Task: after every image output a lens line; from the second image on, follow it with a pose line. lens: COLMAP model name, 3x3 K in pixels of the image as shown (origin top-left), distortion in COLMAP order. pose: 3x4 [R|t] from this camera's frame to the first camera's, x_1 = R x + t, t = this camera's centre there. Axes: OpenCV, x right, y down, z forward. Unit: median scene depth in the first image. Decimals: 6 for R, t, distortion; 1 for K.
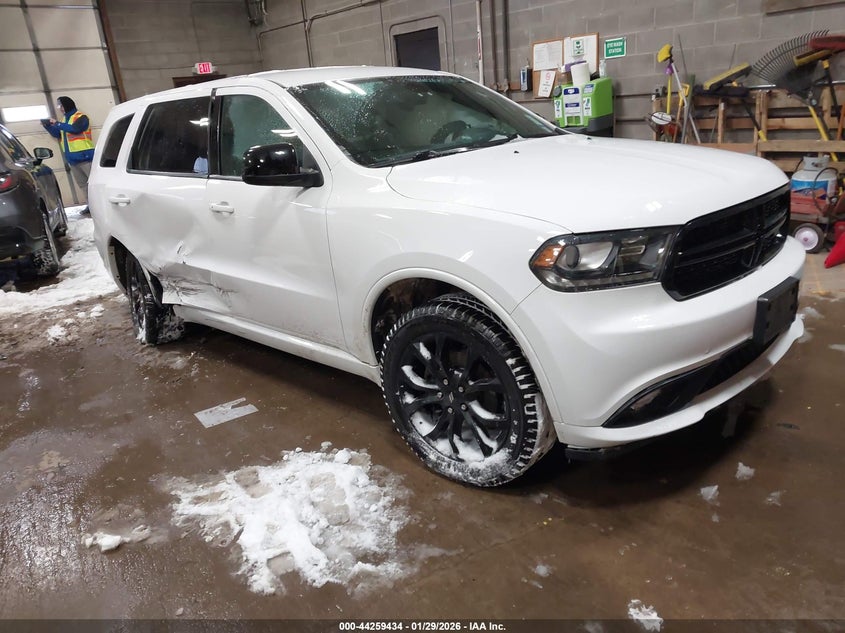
lens RADIAL K [[675.9, 0, 422.5], [0, 675.9, 316.5], [0, 0, 1]] dist [-0.000866, -0.000599]
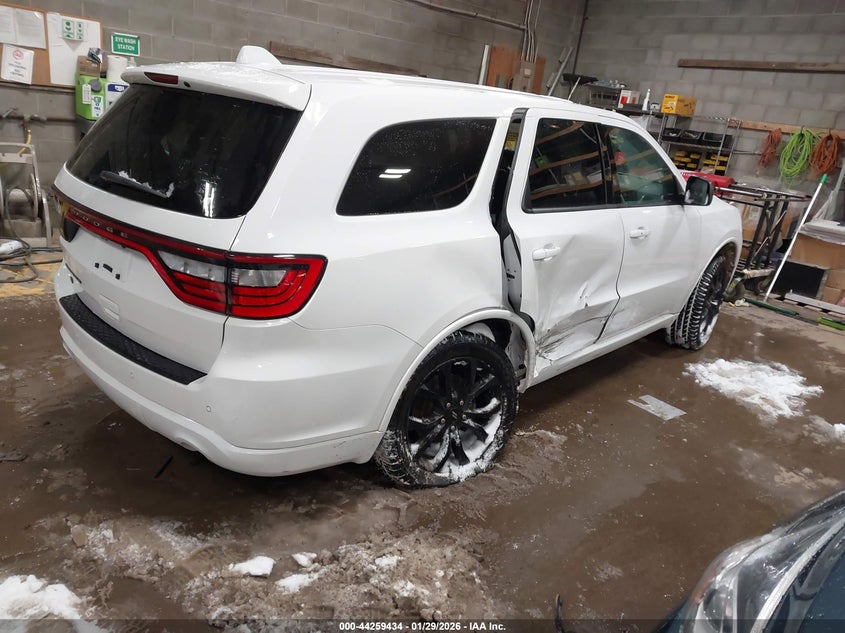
lens RADIAL K [[639.7, 0, 422.5], [0, 639.7, 316.5], [0, 0, 1]] dist [0.005064, 0.004158]
pose [[-0.055516, -0.237889, 0.969705, -1.235195], [0.206775, 0.947408, 0.244257, -0.337331], [-0.976812, 0.214070, -0.003407, 1.301045]]
